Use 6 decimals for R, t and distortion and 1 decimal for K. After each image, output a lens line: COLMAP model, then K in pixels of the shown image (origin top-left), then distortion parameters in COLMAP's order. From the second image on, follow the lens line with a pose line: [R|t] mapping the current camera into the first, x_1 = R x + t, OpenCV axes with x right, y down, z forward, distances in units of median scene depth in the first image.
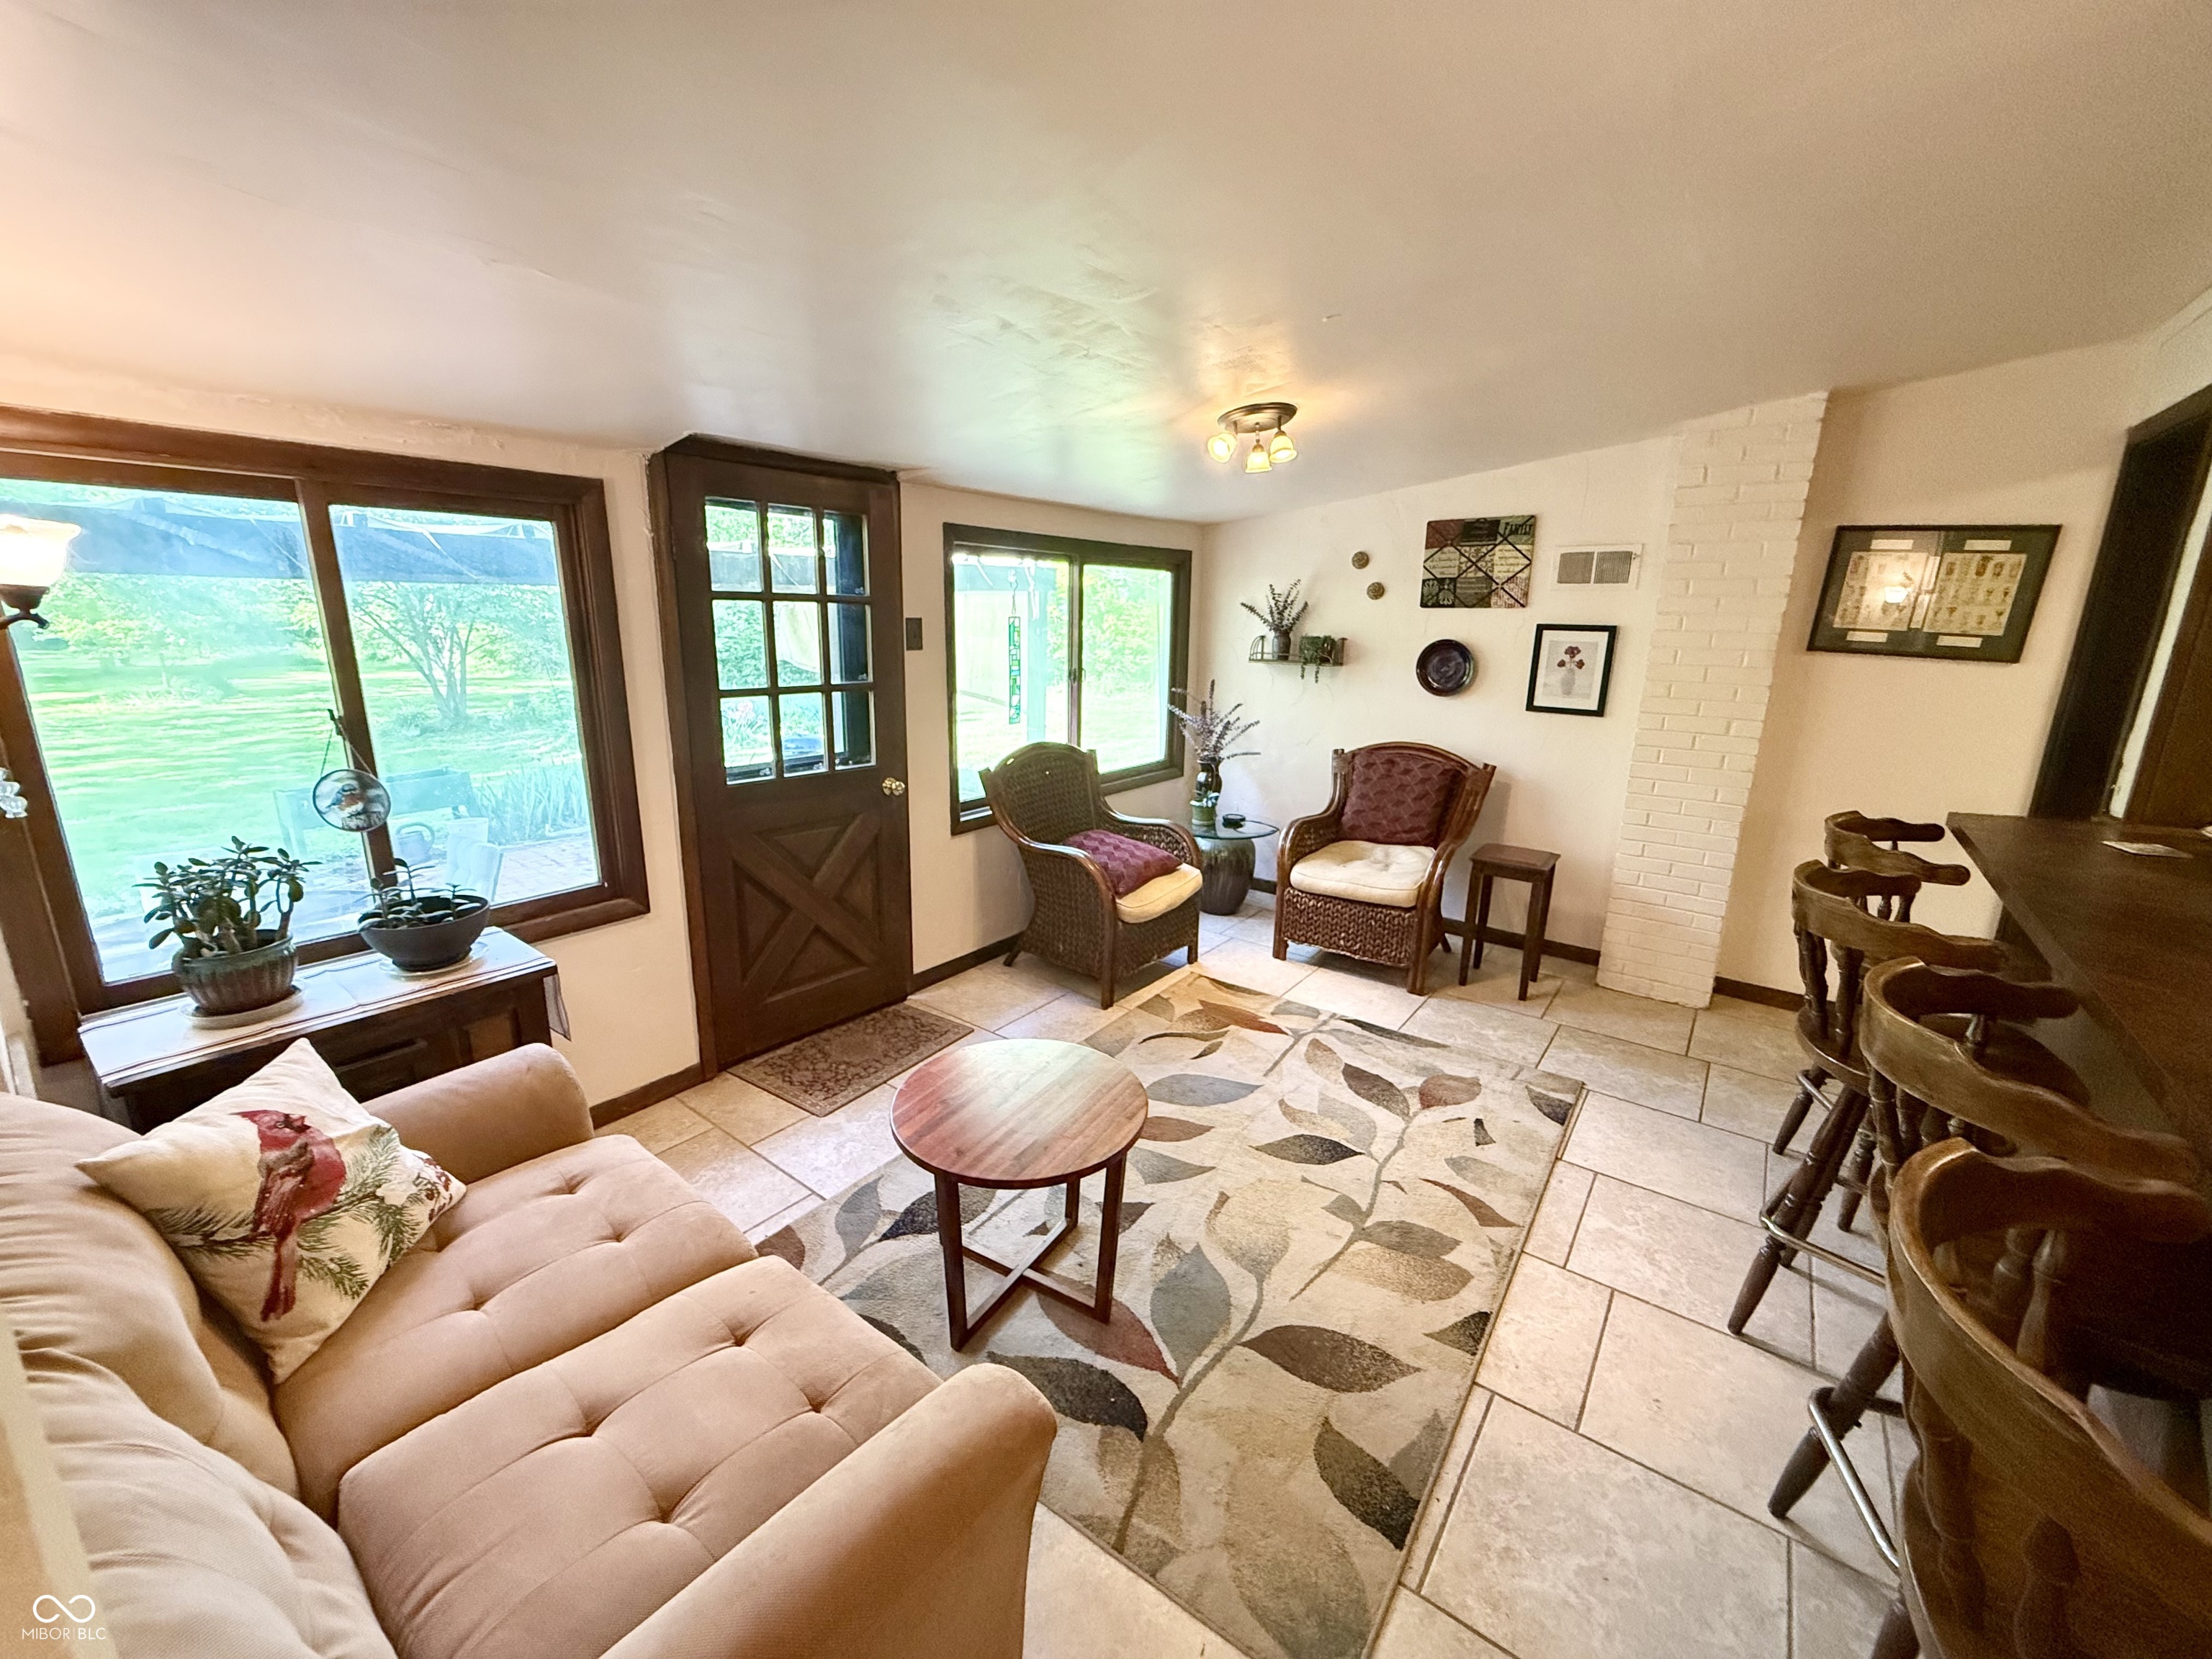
lens RADIAL K [[875.9, 0, 1101.3], [0, 875.9, 832.1], [0, 0, 1]] dist [-0.000325, 0.000337]
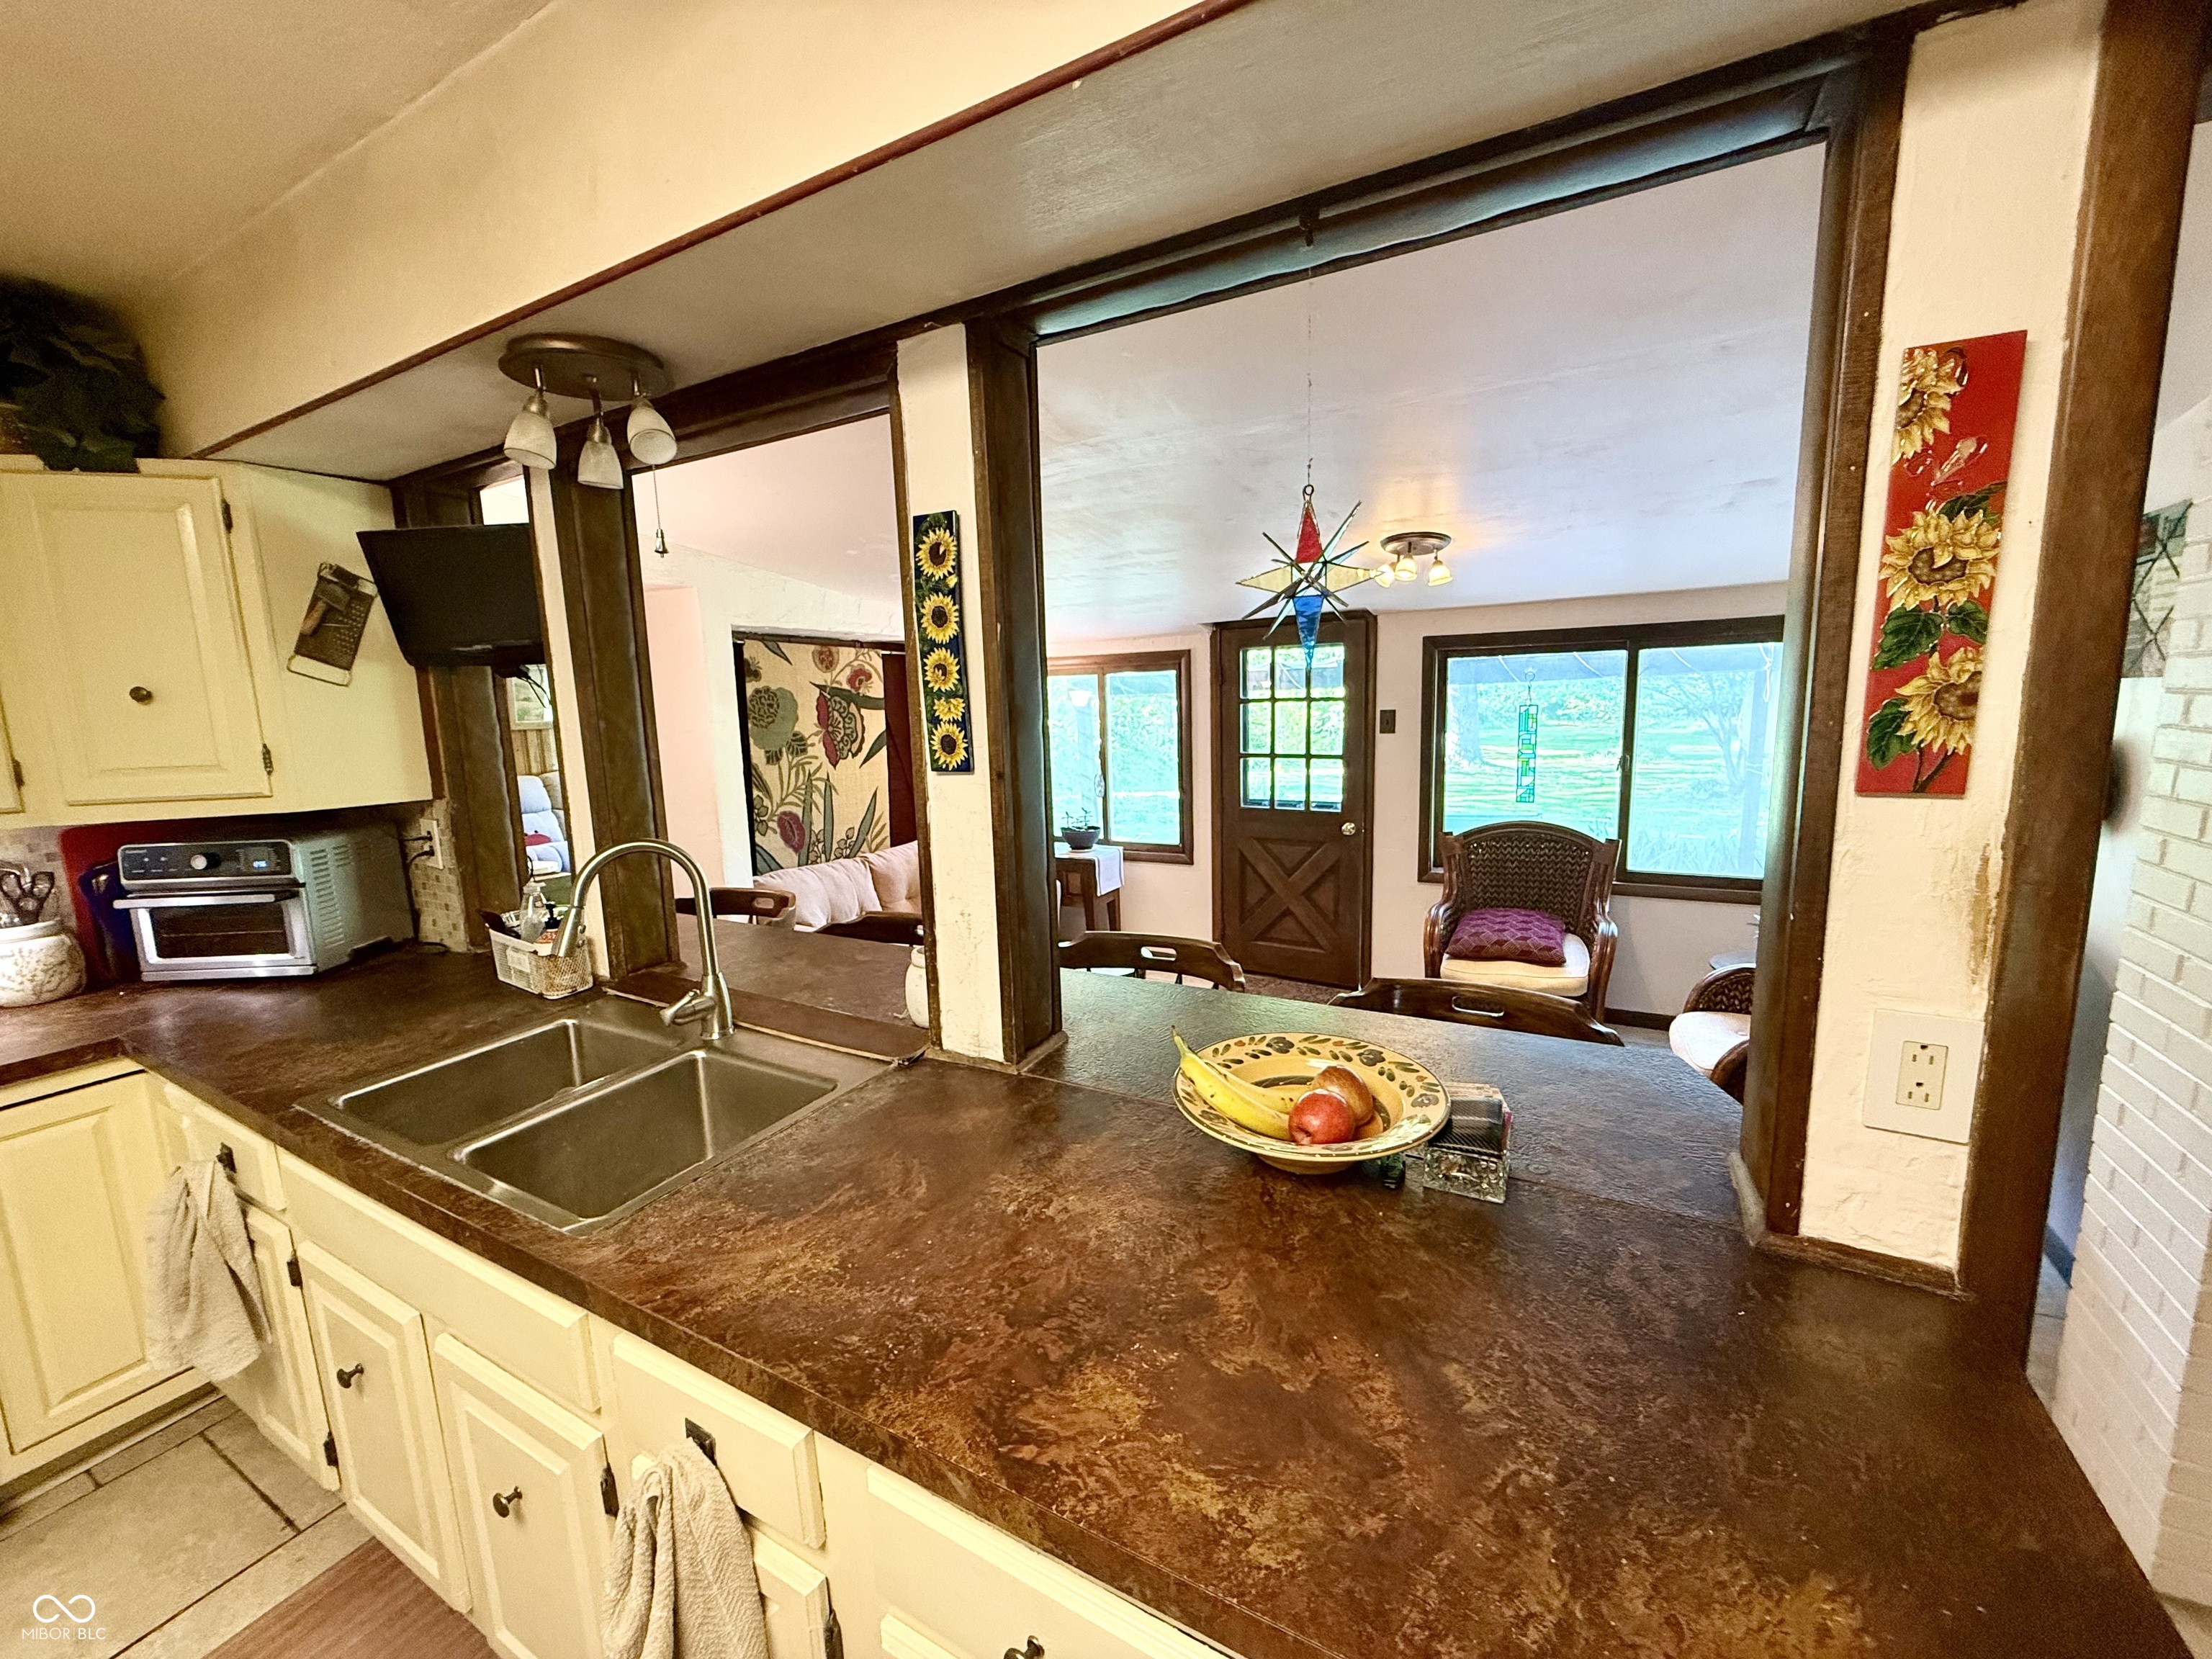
lens RADIAL K [[875.9, 0, 1098.0], [0, 875.9, 827.7], [0, 0, 1]] dist [-0.000325, 0.000337]
pose [[0.142824, 0.126496, -0.981631, 1.046542], [-0.208845, 0.973320, 0.095038, -0.100983], [0.967463, 0.191435, 0.165432, 0.372755]]
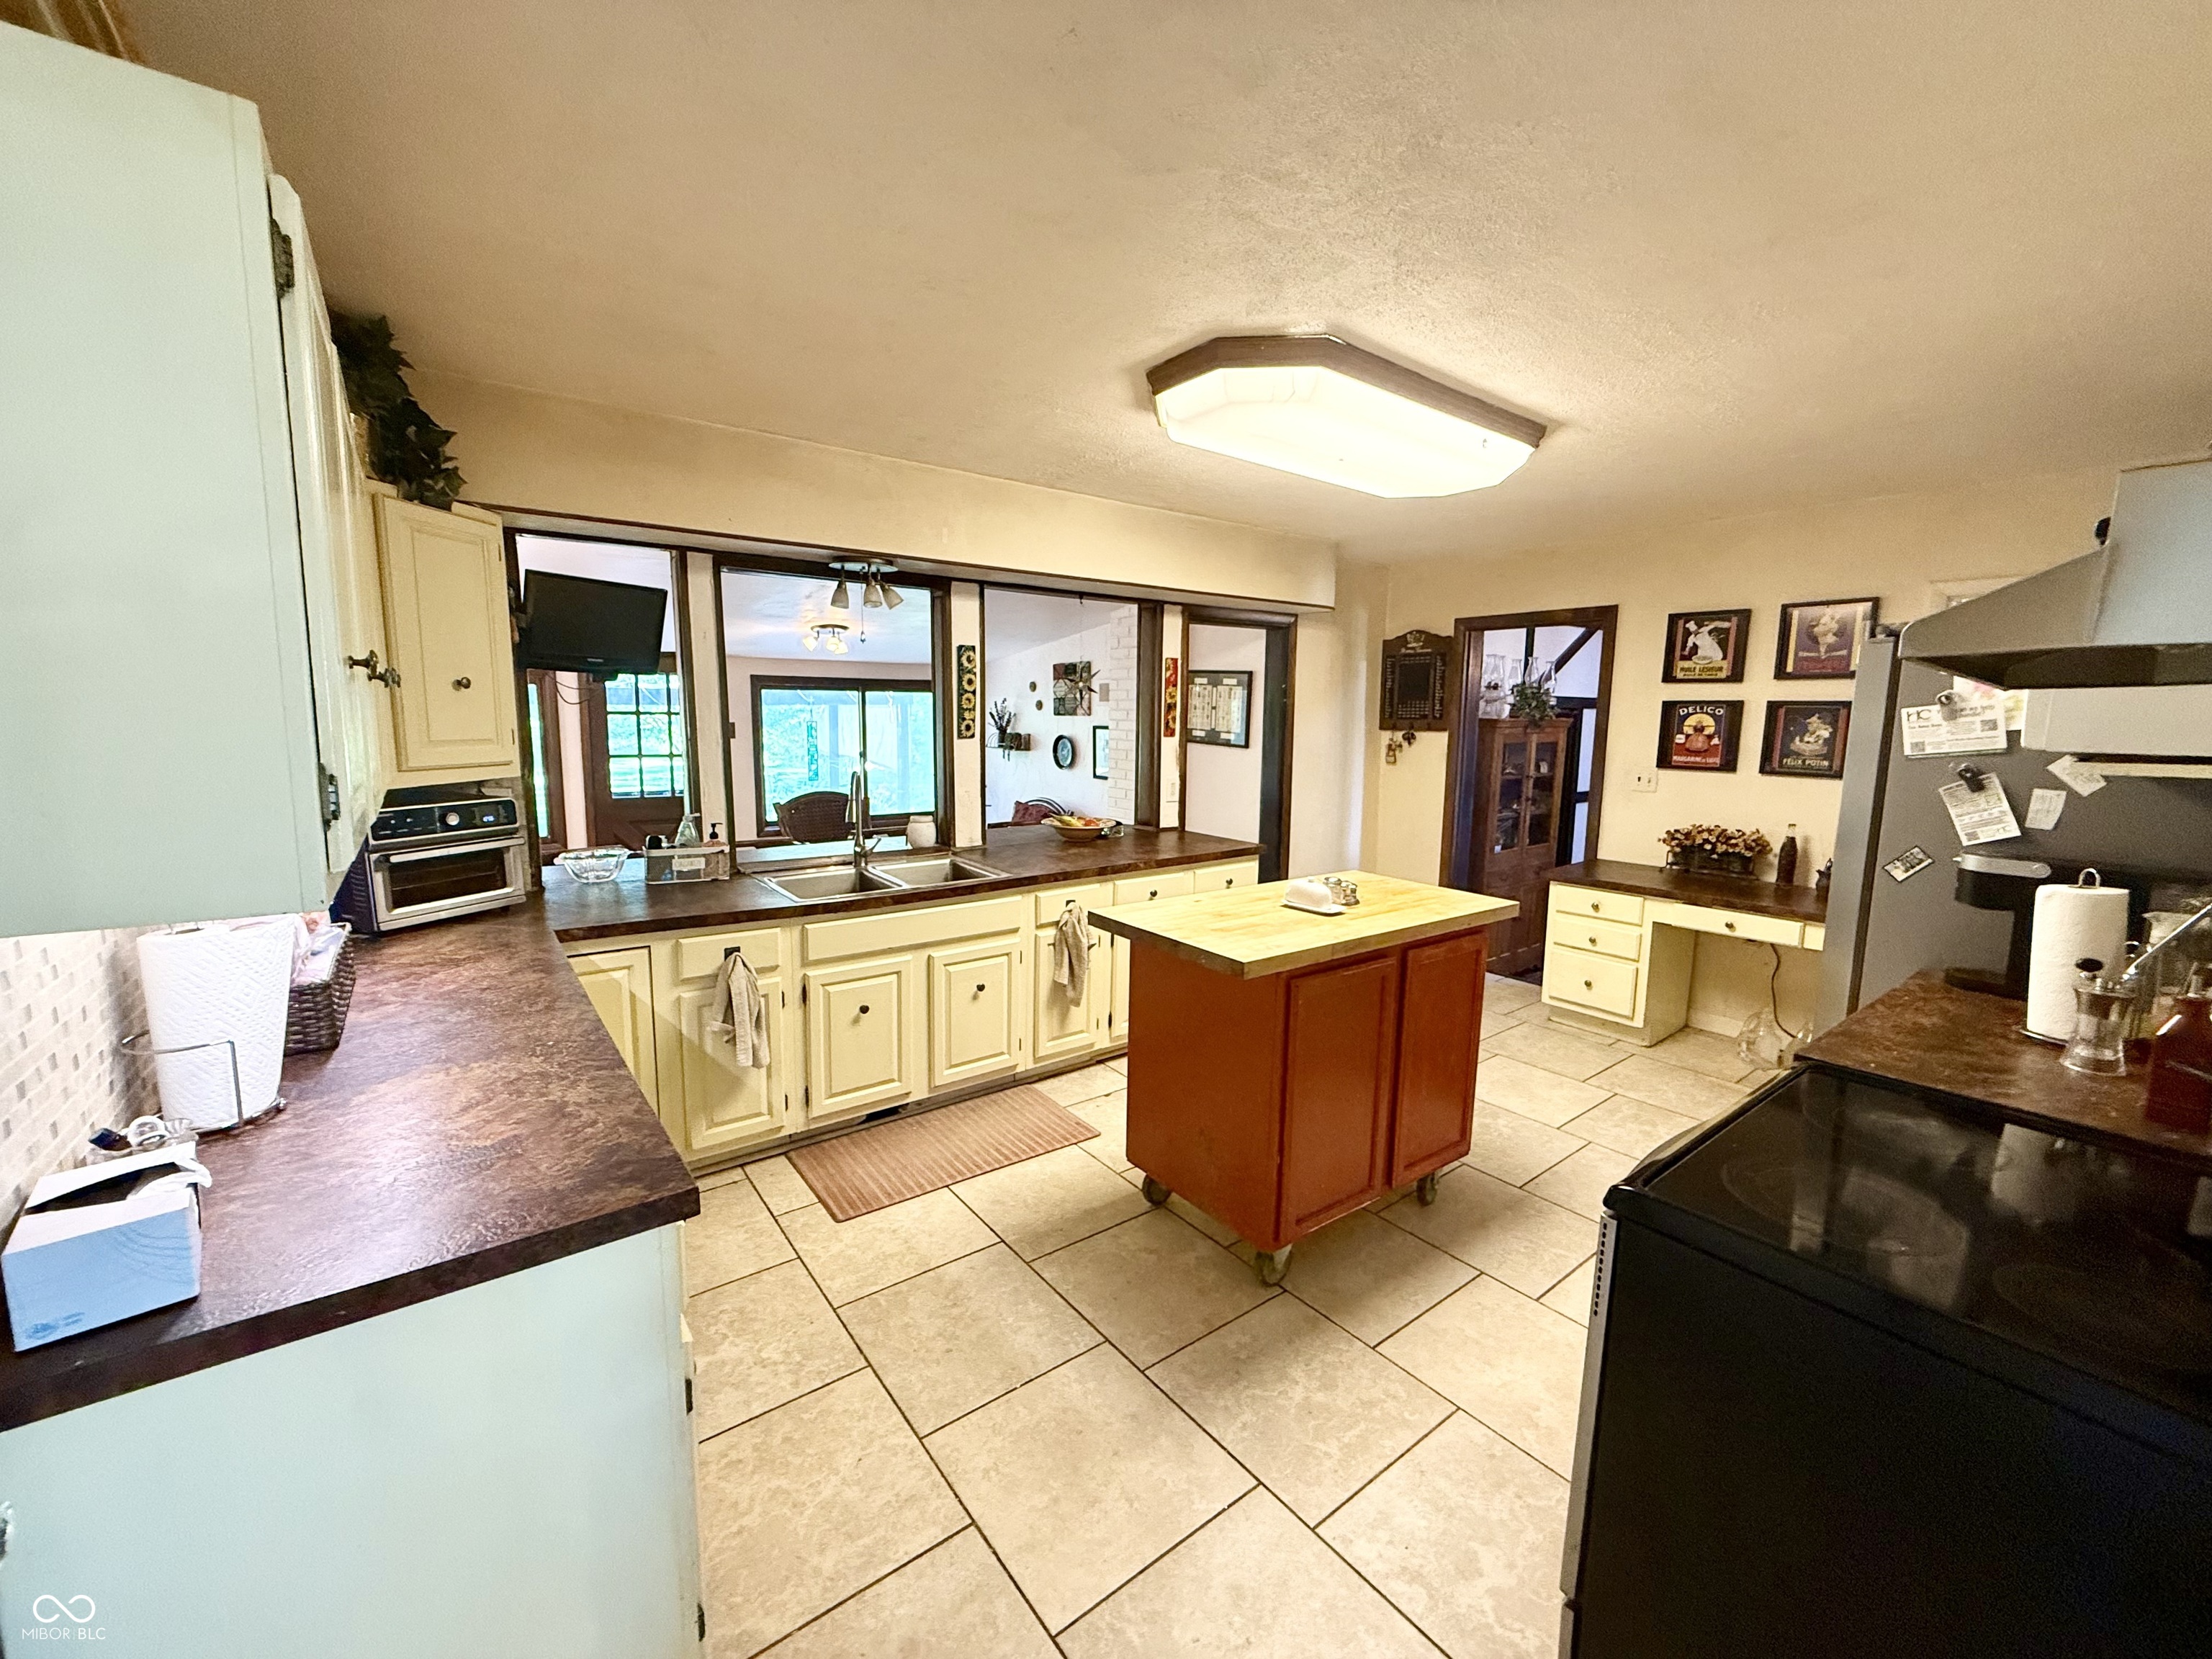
lens RADIAL K [[875.9, 0, 1109.9], [0, 875.9, 832.9], [0, 0, 1]] dist [-0.000325, 0.000337]
pose [[0.965888, 0.033069, -0.256841, 1.097199], [-0.060945, 0.992983, -0.101343, 0.145159], [0.251687, 0.113540, 0.961126, -0.627938]]
